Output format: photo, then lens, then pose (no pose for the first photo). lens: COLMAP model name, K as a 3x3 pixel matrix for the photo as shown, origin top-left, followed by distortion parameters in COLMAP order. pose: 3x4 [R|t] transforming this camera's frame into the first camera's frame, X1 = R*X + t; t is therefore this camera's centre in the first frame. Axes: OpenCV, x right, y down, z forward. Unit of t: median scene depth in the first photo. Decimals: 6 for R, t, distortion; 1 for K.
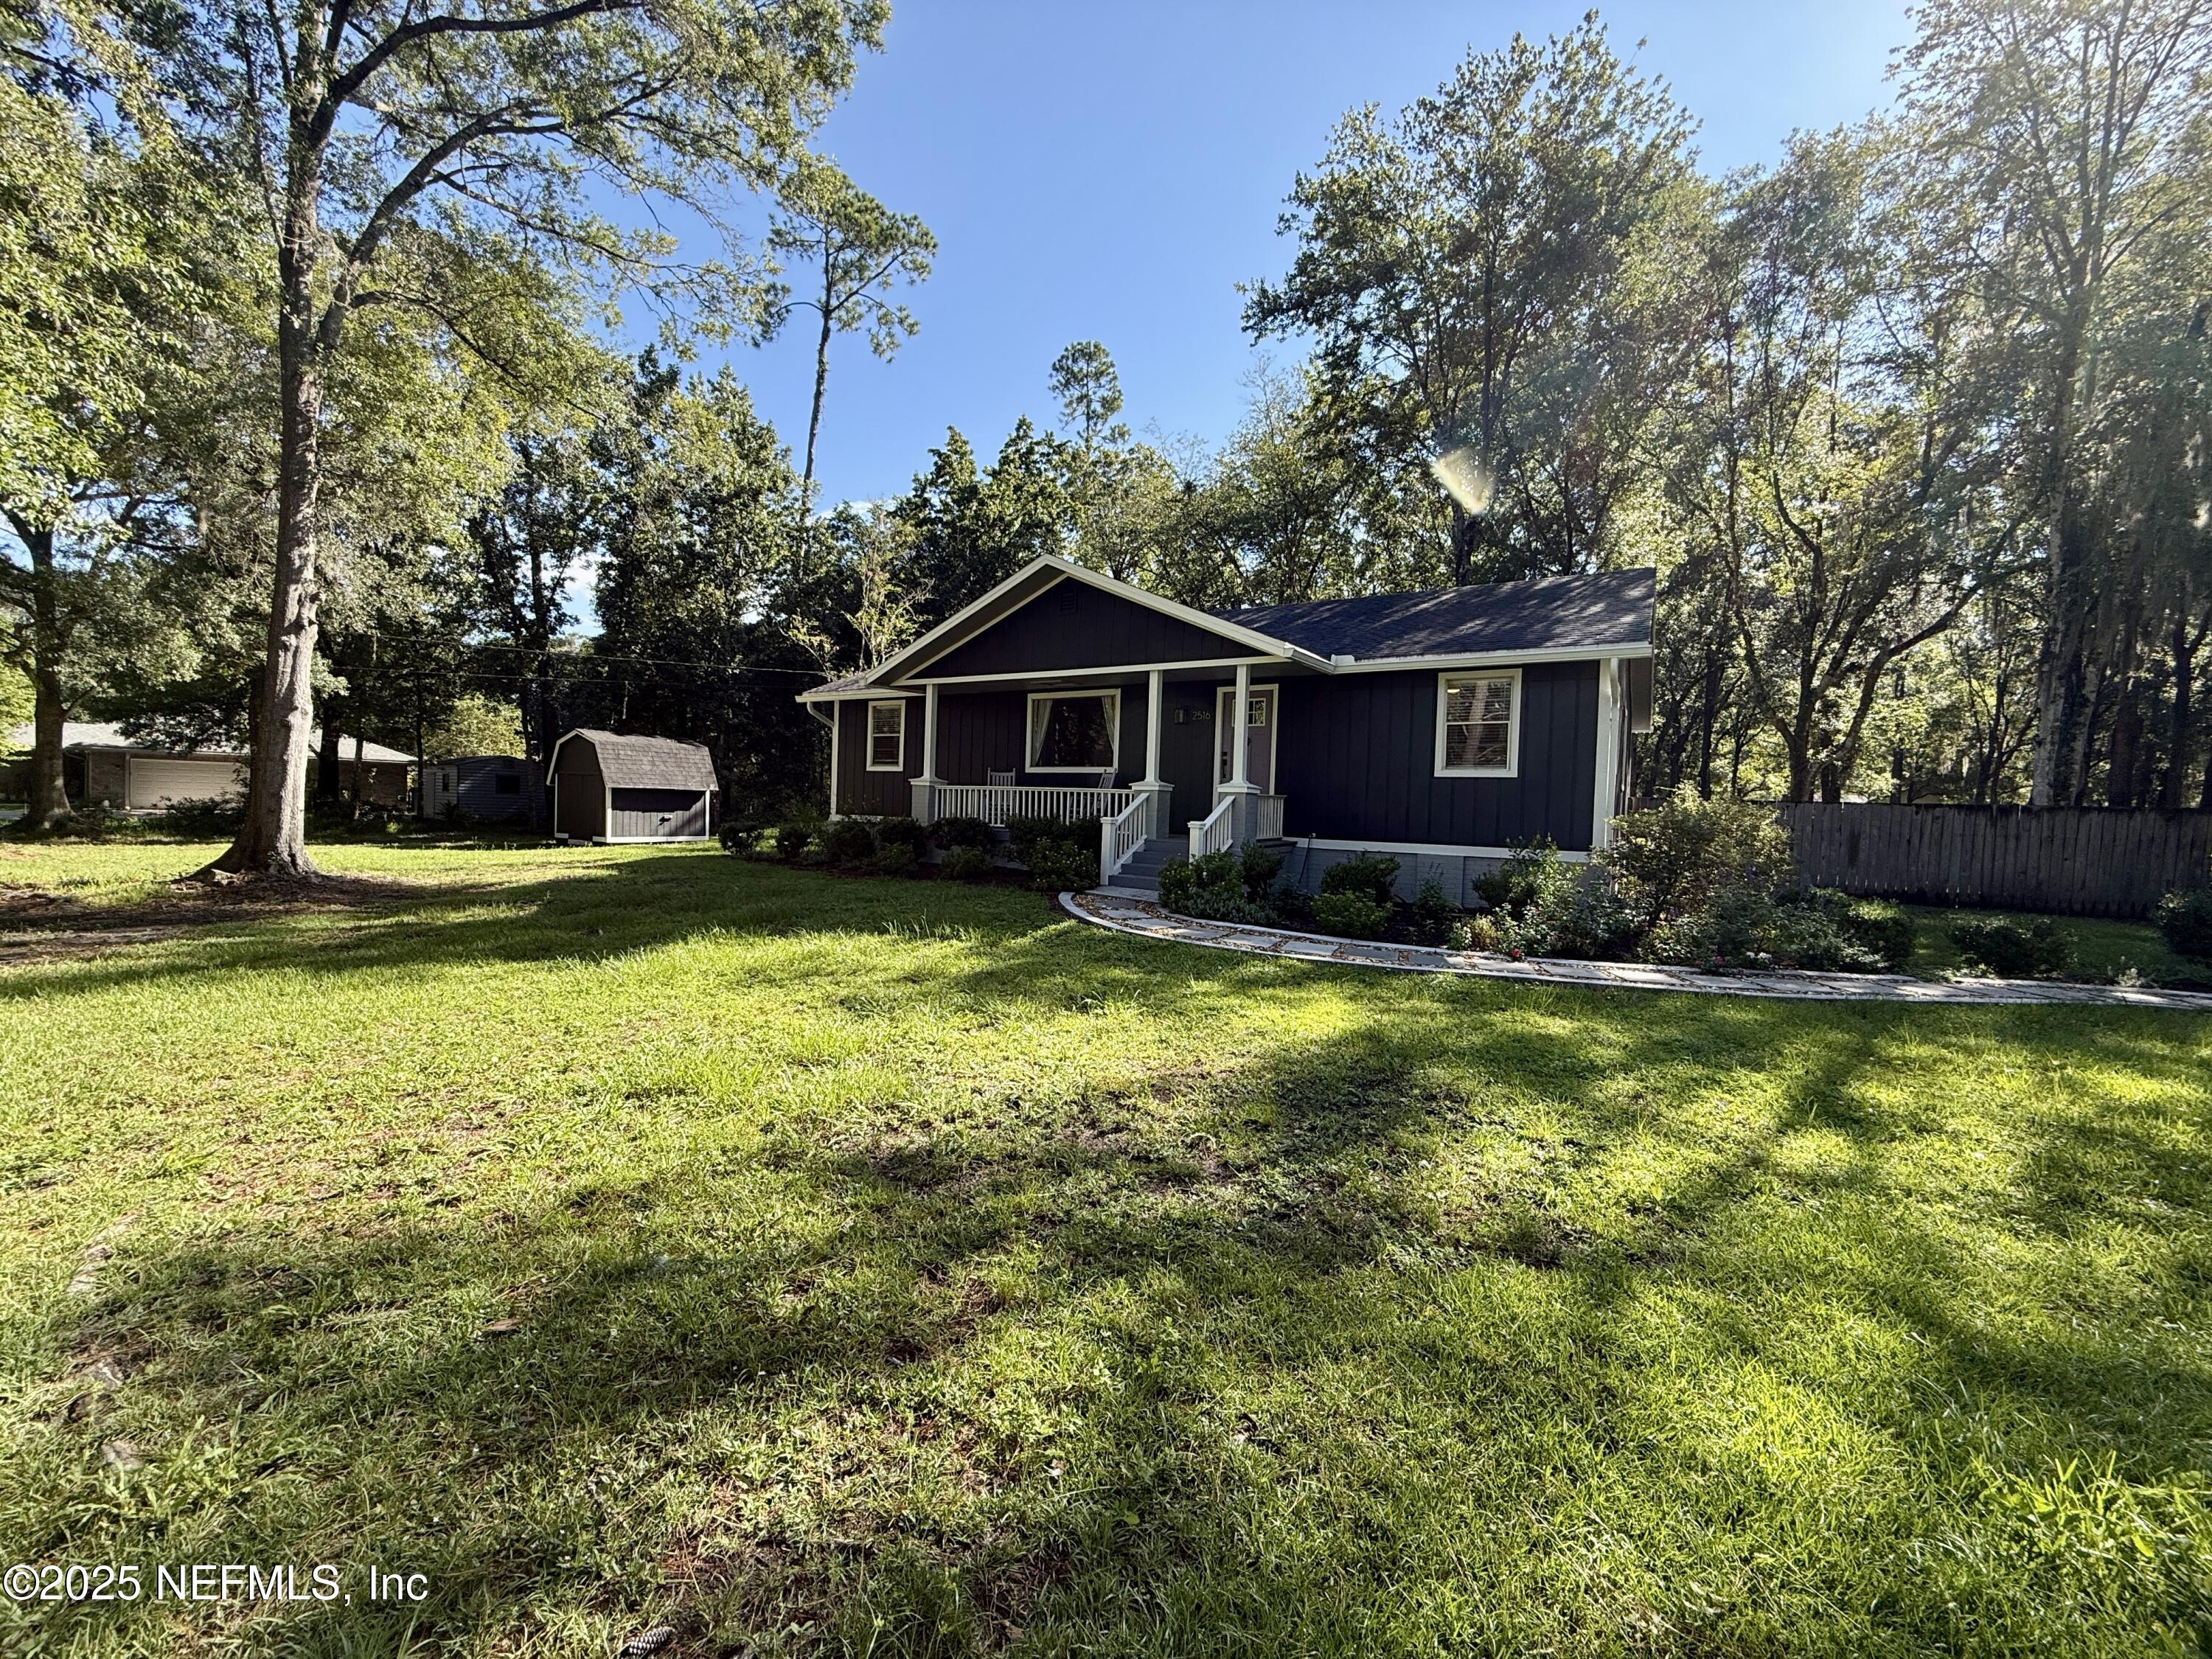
lens RADIAL K [[880.5, 0, 1099.7], [0, 880.5, 826.5], [0, 0, 1]] dist [-0.000845, -0.000020]
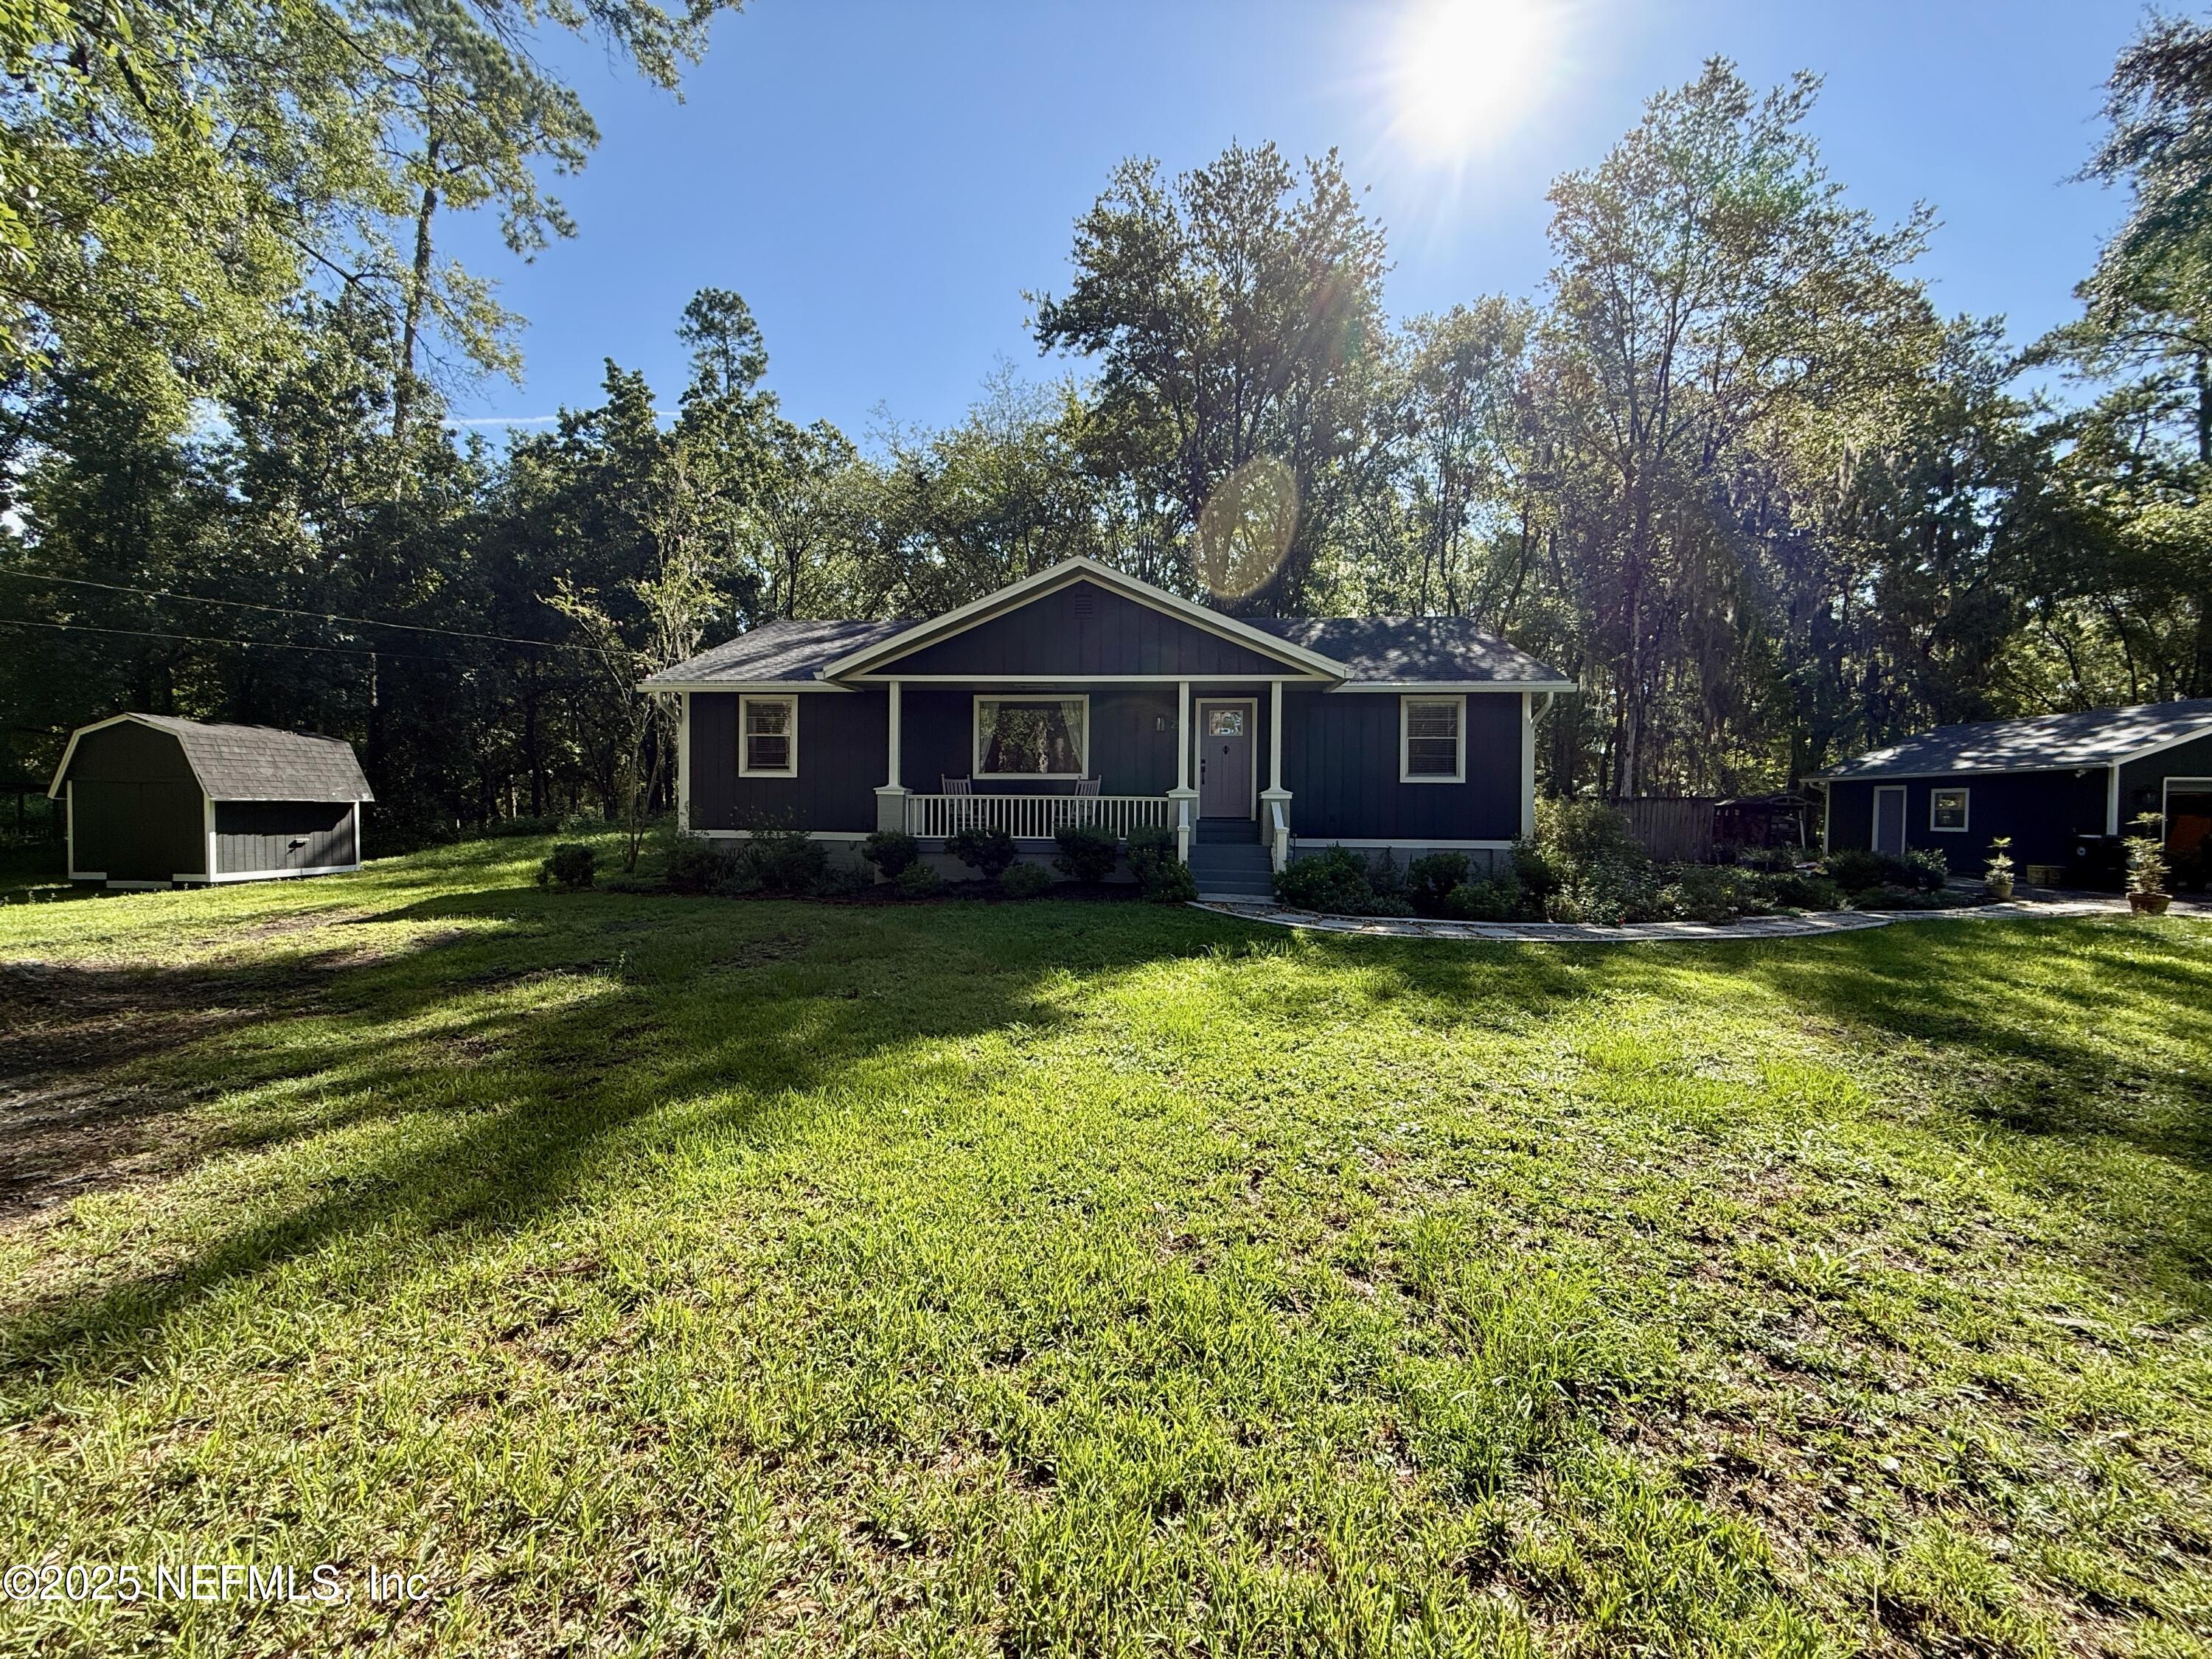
lens RADIAL K [[880.5, 0, 1100.1], [0, 880.5, 828.4], [0, 0, 1]] dist [-0.000845, -0.000020]
pose [[0.878614, -0.033363, 0.476366, -0.271684], [0.030207, 0.999442, 0.014283, -0.011911], [-0.476577, 0.001840, 0.879131, 0.072768]]
